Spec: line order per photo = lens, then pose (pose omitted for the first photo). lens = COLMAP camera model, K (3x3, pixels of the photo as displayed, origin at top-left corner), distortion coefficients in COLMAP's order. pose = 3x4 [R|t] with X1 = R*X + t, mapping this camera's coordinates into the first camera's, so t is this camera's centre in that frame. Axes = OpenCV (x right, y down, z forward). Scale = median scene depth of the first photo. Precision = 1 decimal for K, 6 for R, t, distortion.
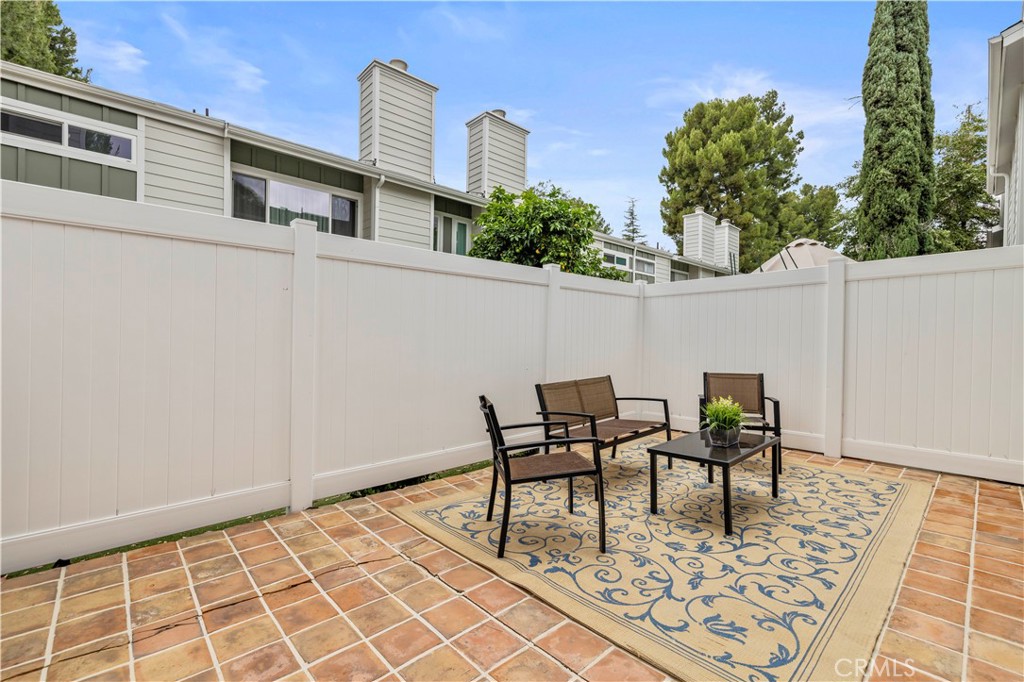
lens RADIAL K [[439.1, 0, 508.4], [0, 439.1, 338.3], [0, 0, 1]] dist [0.004198, 0.000276]
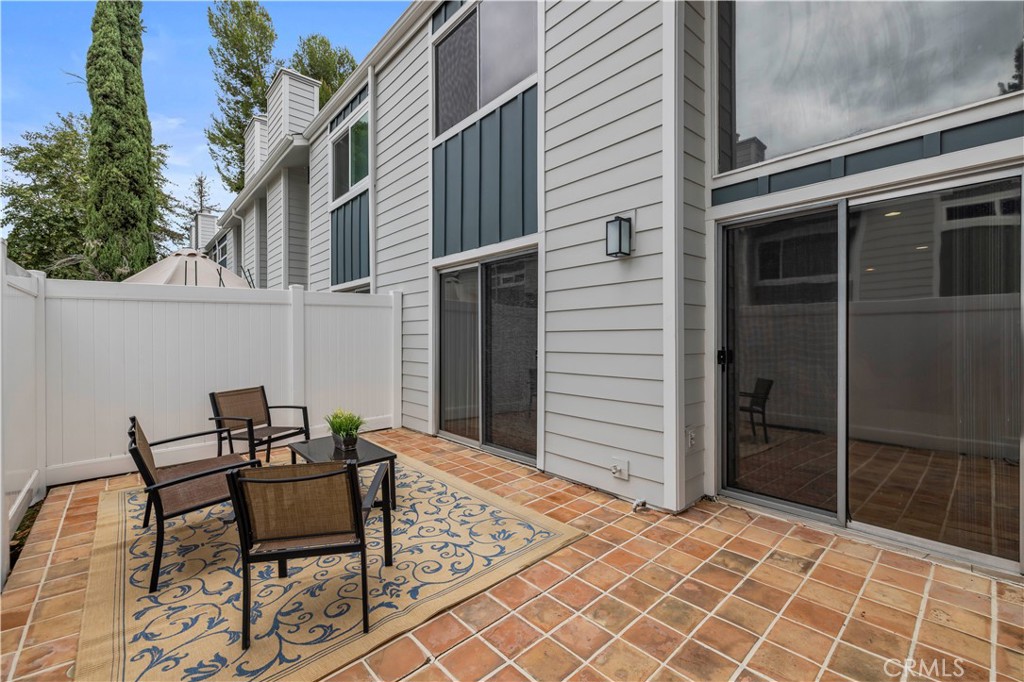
lens RADIAL K [[431.7, 0, 507.7], [0, 431.7, 338.7], [0, 0, 1]] dist [0.000390, 0.000632]
pose [[0.019532, -0.021234, 0.999584, -0.816129], [0.007108, 0.999752, 0.021099, -0.093304], [-0.999784, 0.006693, 0.019678, 0.666986]]
